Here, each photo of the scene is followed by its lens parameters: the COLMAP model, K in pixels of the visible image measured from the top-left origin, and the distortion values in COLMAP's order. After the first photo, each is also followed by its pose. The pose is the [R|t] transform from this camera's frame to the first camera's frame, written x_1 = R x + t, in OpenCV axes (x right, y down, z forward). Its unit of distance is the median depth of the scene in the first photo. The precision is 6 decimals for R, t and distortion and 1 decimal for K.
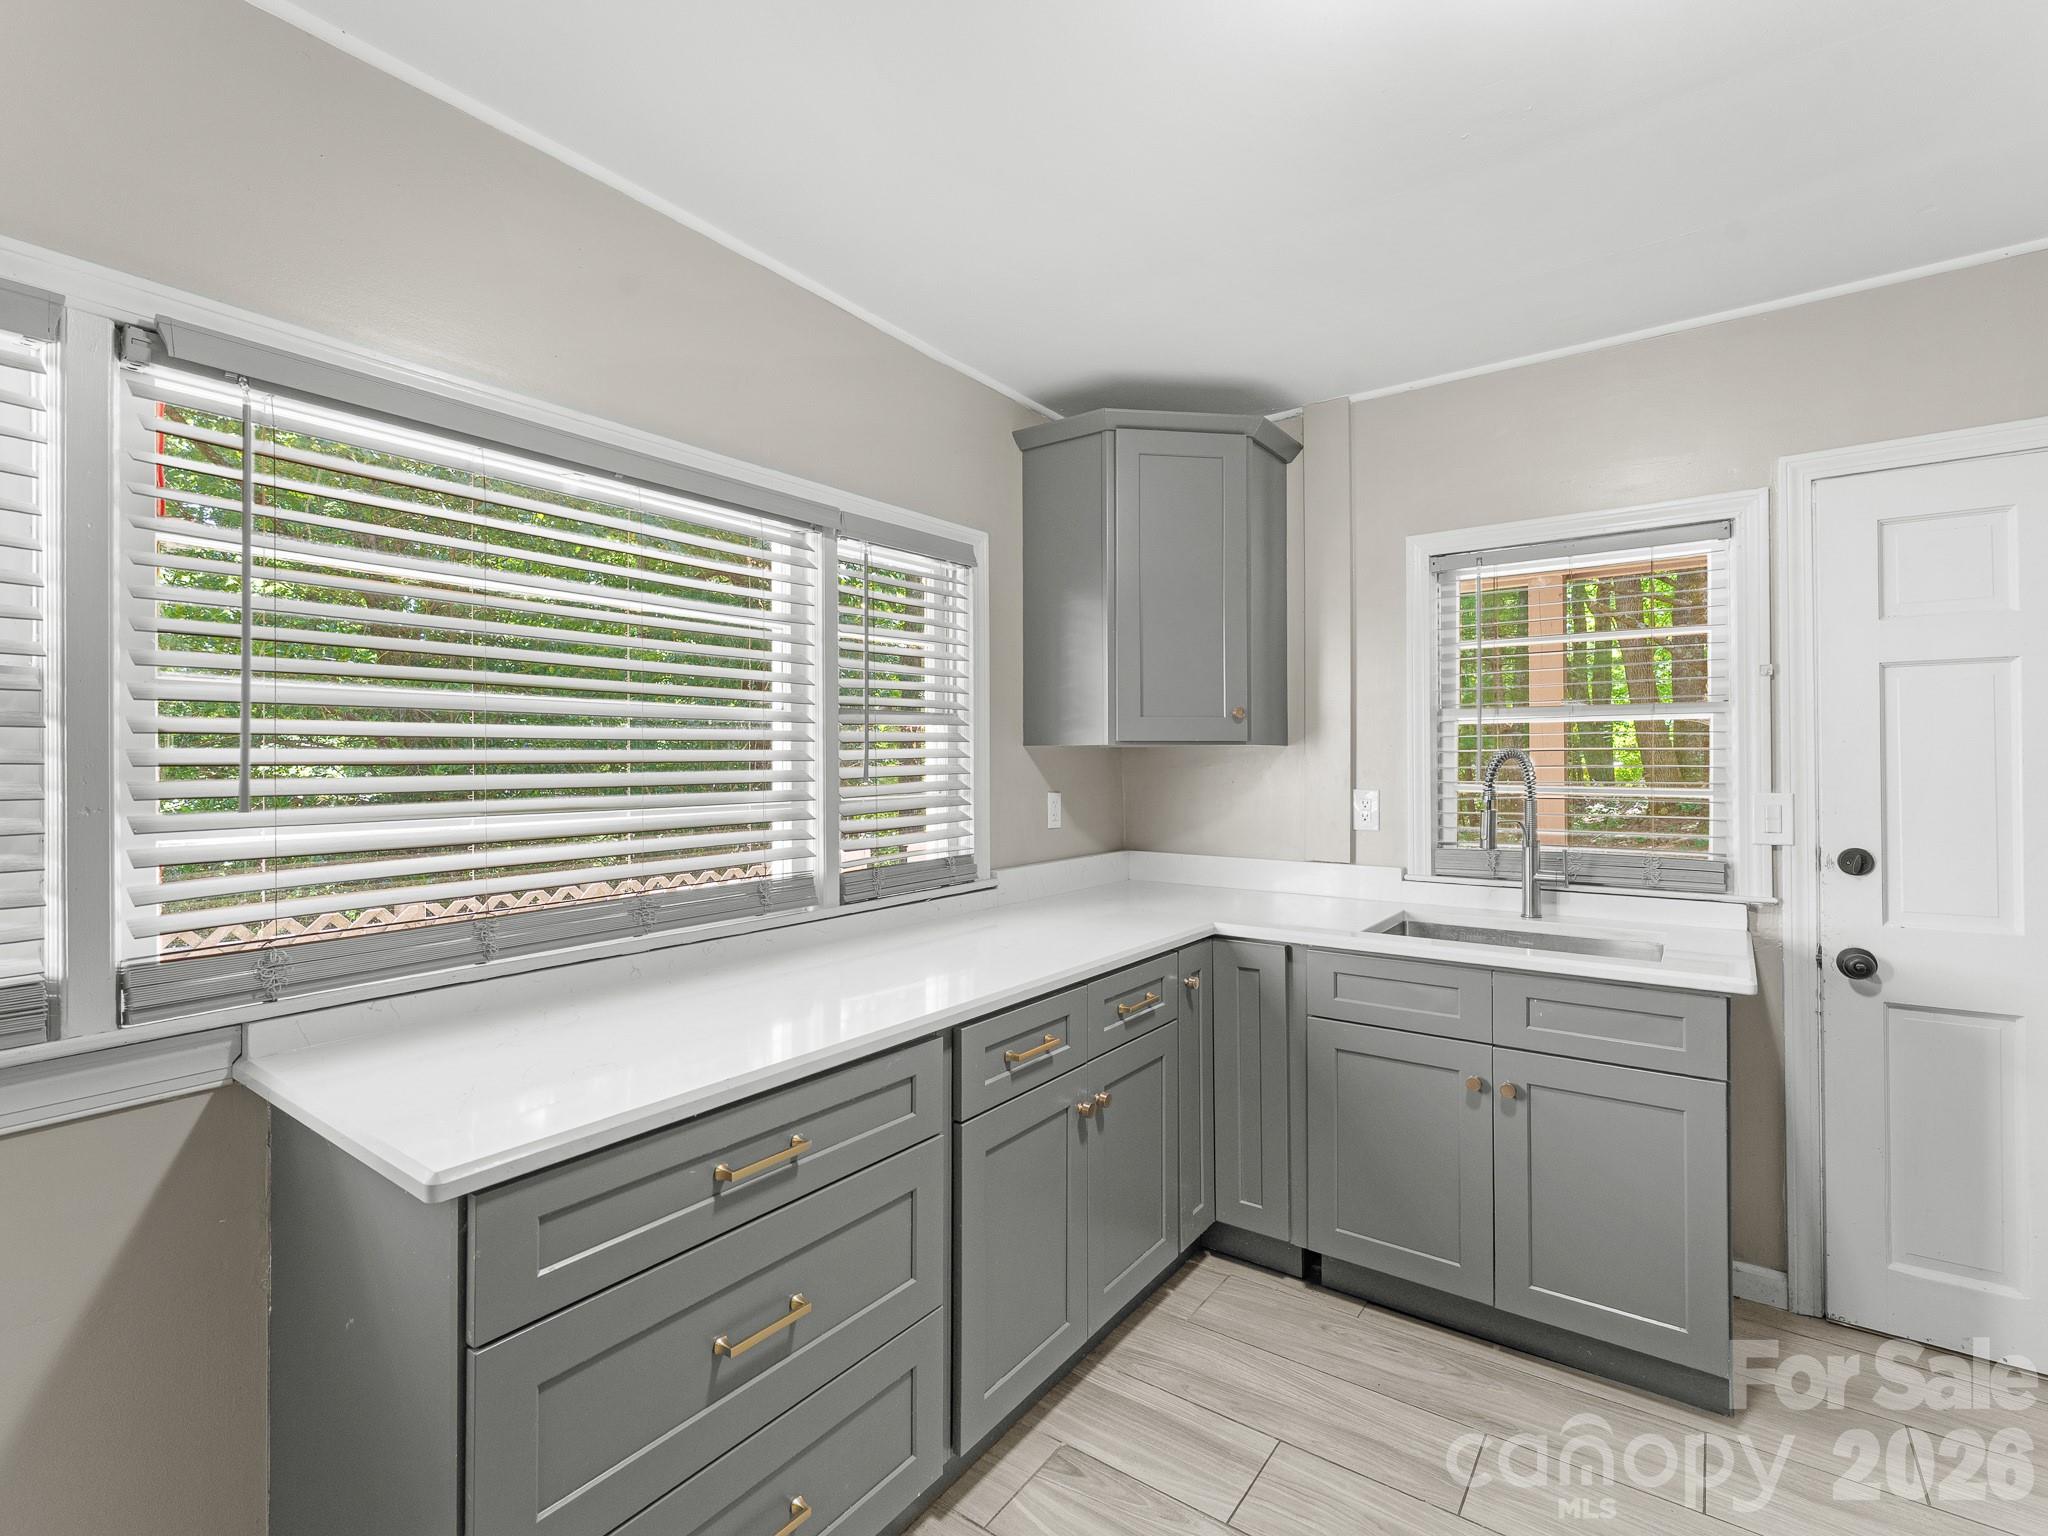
lens RADIAL K [[950.6, 0, 1018.6], [0, 950.6, 759.8], [0, 0, 1]] dist [0.000048, 0.000175]
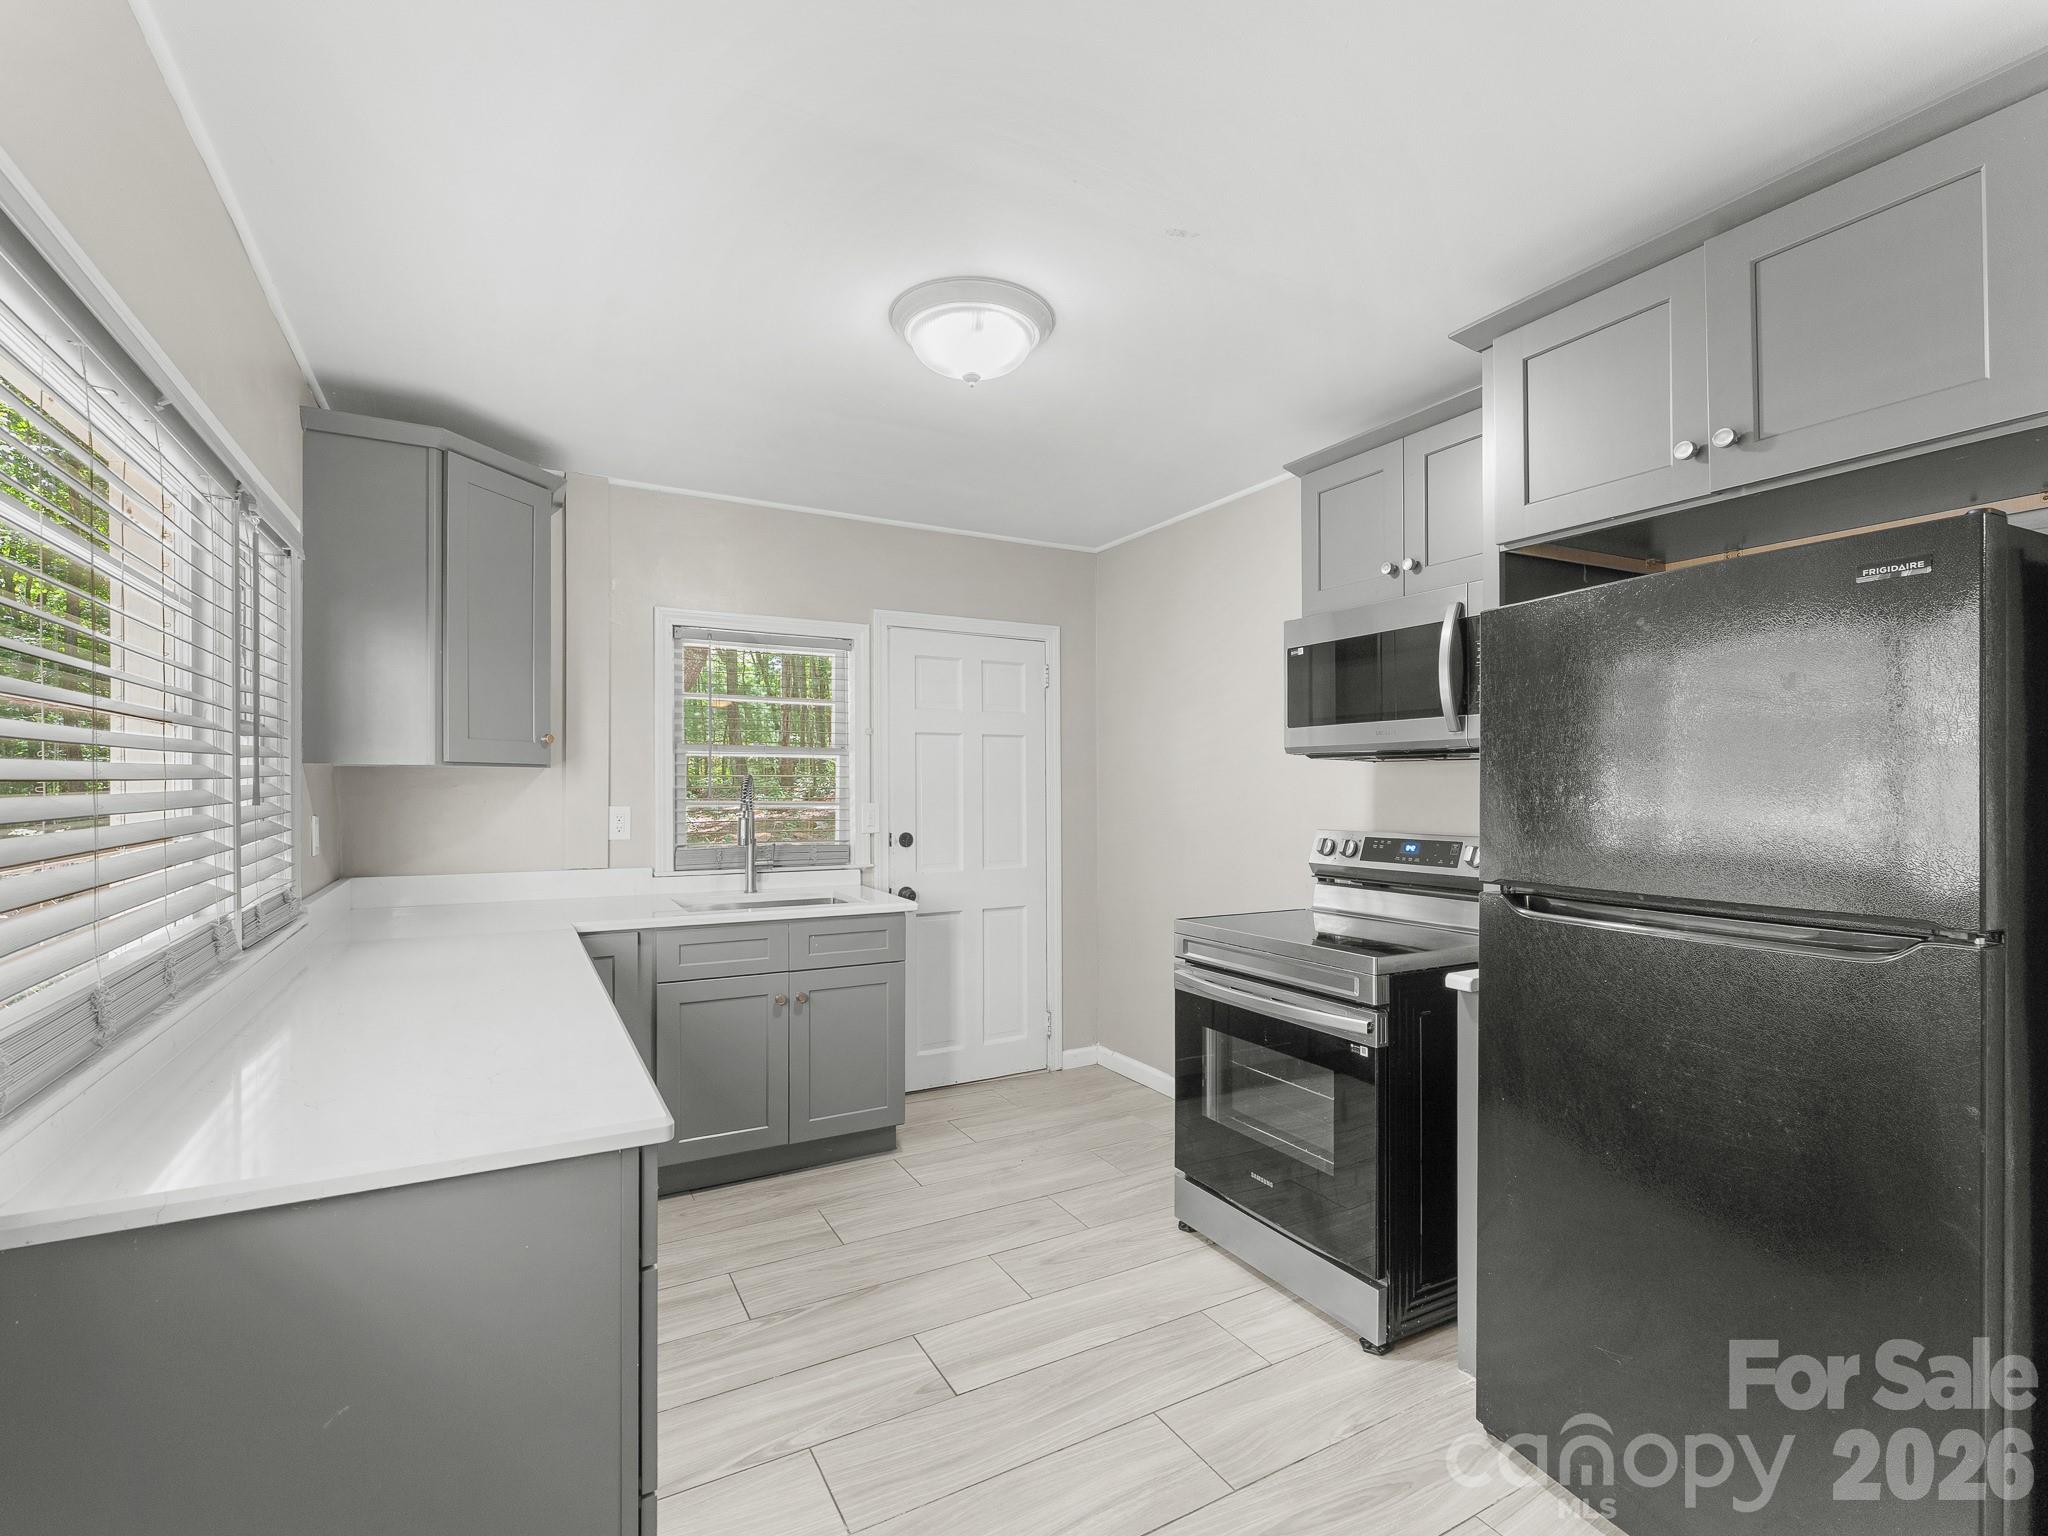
lens RADIAL K [[936.1, 0, 1028.2], [0, 936.1, 797.8], [0, 0, 1]] dist [0.001161, 0.001137]
pose [[0.413708, -0.009341, 0.910362, -0.625898], [-0.005617, 0.999902, 0.012812, 0.001797], [-0.910392, -0.010414, 0.413615, 0.035107]]
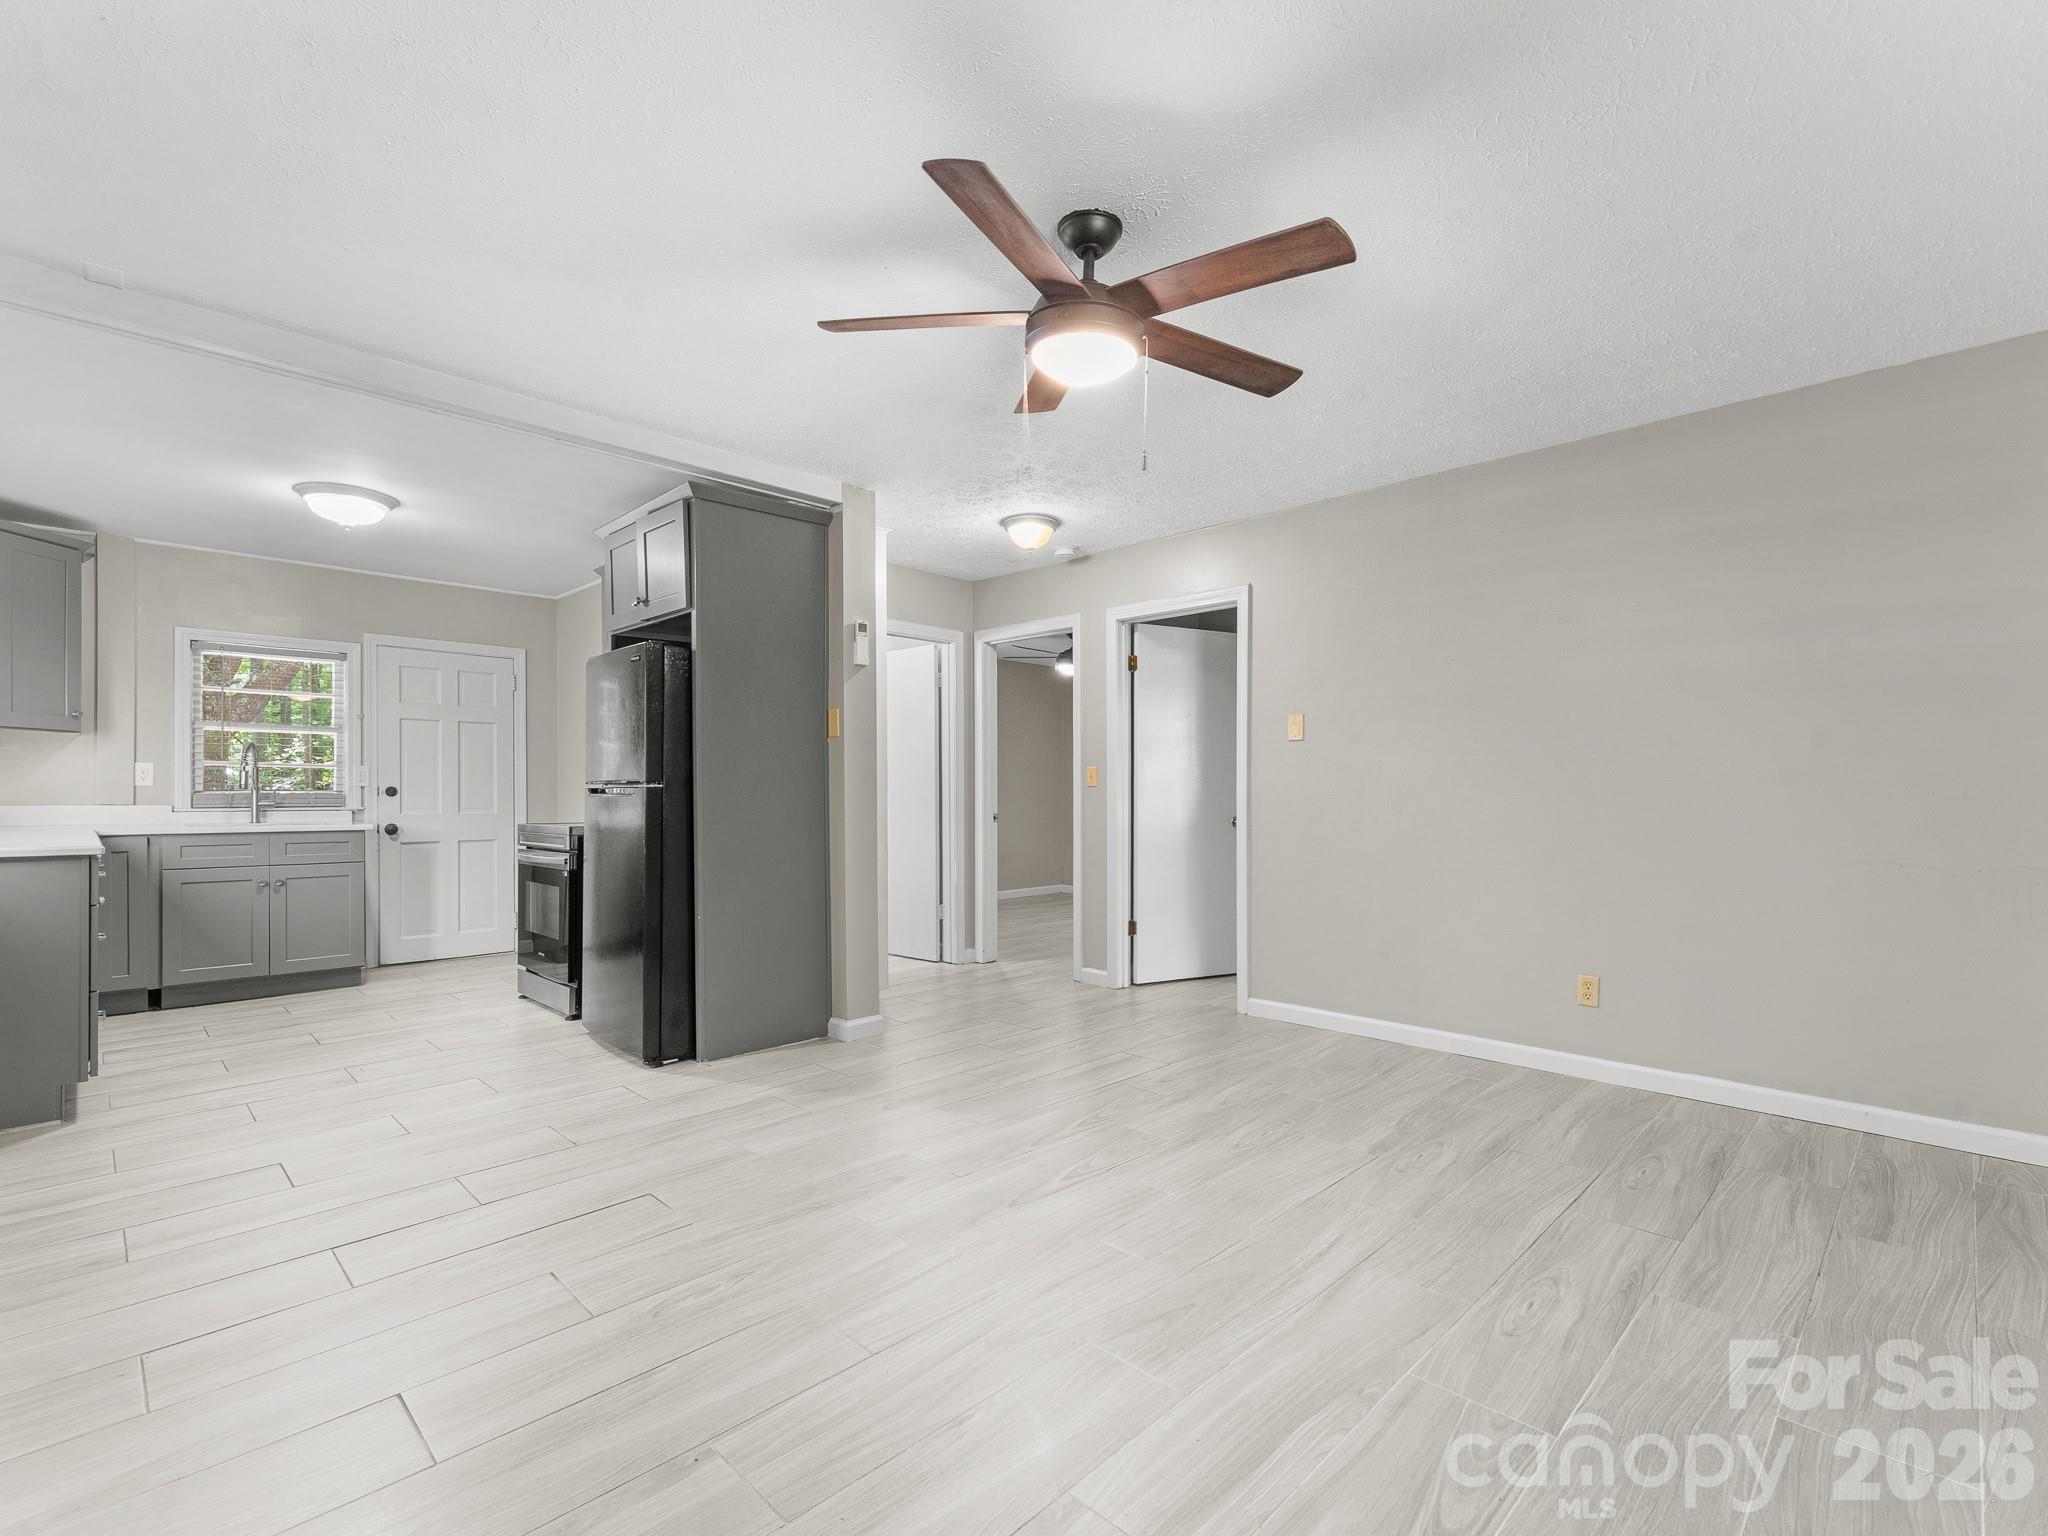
lens RADIAL K [[936.1, 0, 1028.2], [0, 936.1, 797.8], [0, 0, 1]] dist [0.001161, 0.001137]
pose [[0.144259, -0.002688, 0.989536, -1.389693], [-0.006651, 0.999971, 0.003686, 0.097419], [-0.989518, -0.007113, 0.144237, -1.092366]]
